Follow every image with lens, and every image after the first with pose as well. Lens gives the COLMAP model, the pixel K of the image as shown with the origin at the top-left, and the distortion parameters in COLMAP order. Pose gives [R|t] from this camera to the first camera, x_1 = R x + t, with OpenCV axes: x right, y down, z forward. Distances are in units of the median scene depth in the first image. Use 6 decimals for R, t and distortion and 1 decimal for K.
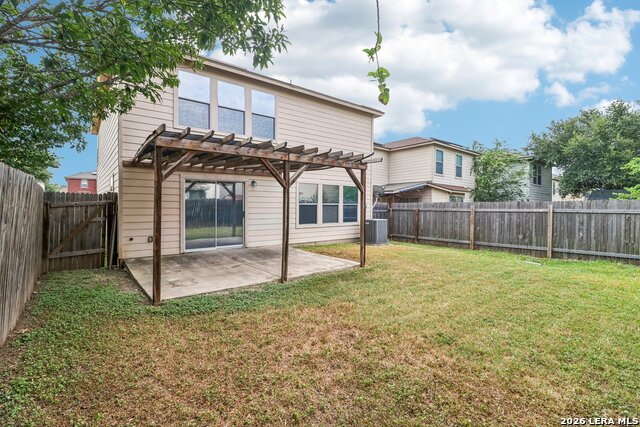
lens RADIAL K [[296.7, 0, 316.4], [0, 296.7, 210.4], [0, 0, 1]] dist [-0.005860, -0.008460]
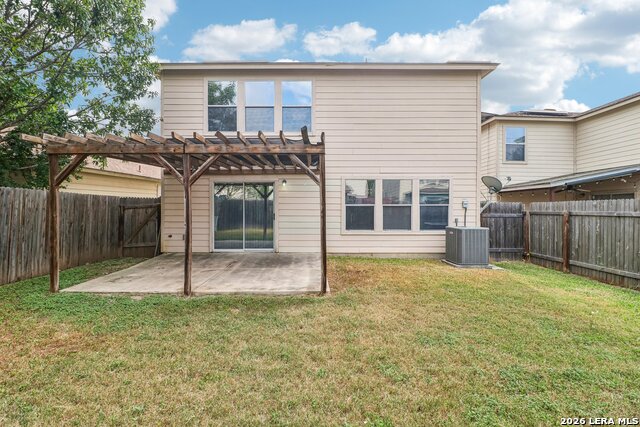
lens RADIAL K [[296.7, 0, 321.2], [0, 296.7, 210.8], [0, 0, 1]] dist [-0.005860, -0.008460]
pose [[0.783602, 0.003203, -0.621254, 0.453536], [-0.007170, 0.999967, -0.003888, -0.002274], [0.621221, 0.007501, 0.783599, 0.357796]]
